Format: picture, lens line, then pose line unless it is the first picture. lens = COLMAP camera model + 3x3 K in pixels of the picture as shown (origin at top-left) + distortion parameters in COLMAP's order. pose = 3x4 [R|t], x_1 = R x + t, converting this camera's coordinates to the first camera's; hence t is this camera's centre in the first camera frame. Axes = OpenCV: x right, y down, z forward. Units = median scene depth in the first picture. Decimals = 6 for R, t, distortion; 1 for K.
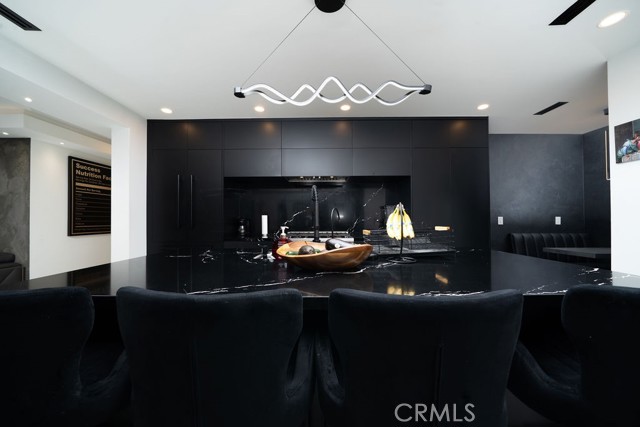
lens RADIAL K [[237.7, 0, 321.1], [0, 237.7, 216.3], [0, 0, 1]] dist [-0.011532, 0.000394]
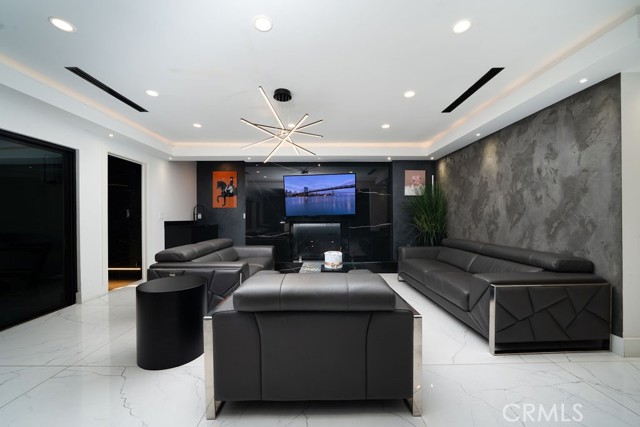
lens RADIAL K [[237.7, 0, 321.2], [0, 237.7, 216.1], [0, 0, 1]] dist [-0.011532, 0.000394]
pose [[0.013195, 0.003910, -0.999905, -0.655993], [0.010354, 0.999938, 0.004047, 0.021822], [0.999859, -0.010406, 0.013154, 0.219656]]
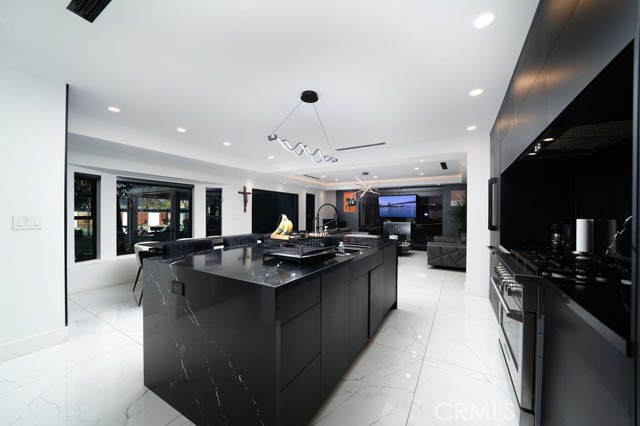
lens RADIAL K [[237.7, 0, 323.6], [0, 237.7, 214.6], [0, 0, 1]] dist [-0.011532, 0.000394]
pose [[-0.485764, 0.004064, -0.874081, 0.673843], [0.004115, 0.999989, 0.002362, -0.021119], [0.874081, -0.002449, -0.485775, 0.836245]]
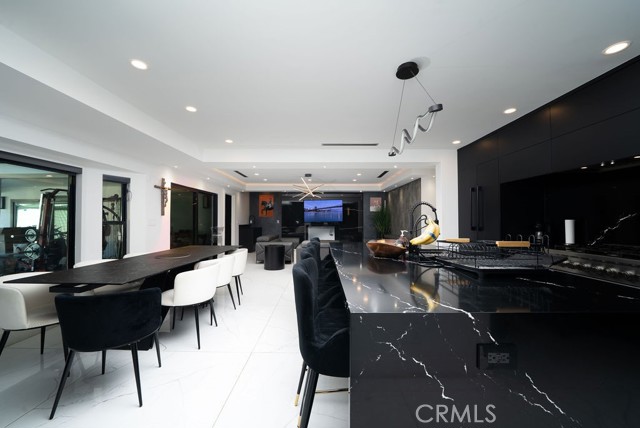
lens RADIAL K [[237.7, 0, 321.1], [0, 237.7, 215.5], [0, 0, 1]] dist [-0.011532, 0.000394]
pose [[0.001252, -0.013713, -0.999905, 0.625583], [0.007012, 0.999882, -0.013704, -0.015315], [0.999975, -0.006994, 0.001348, 0.203427]]
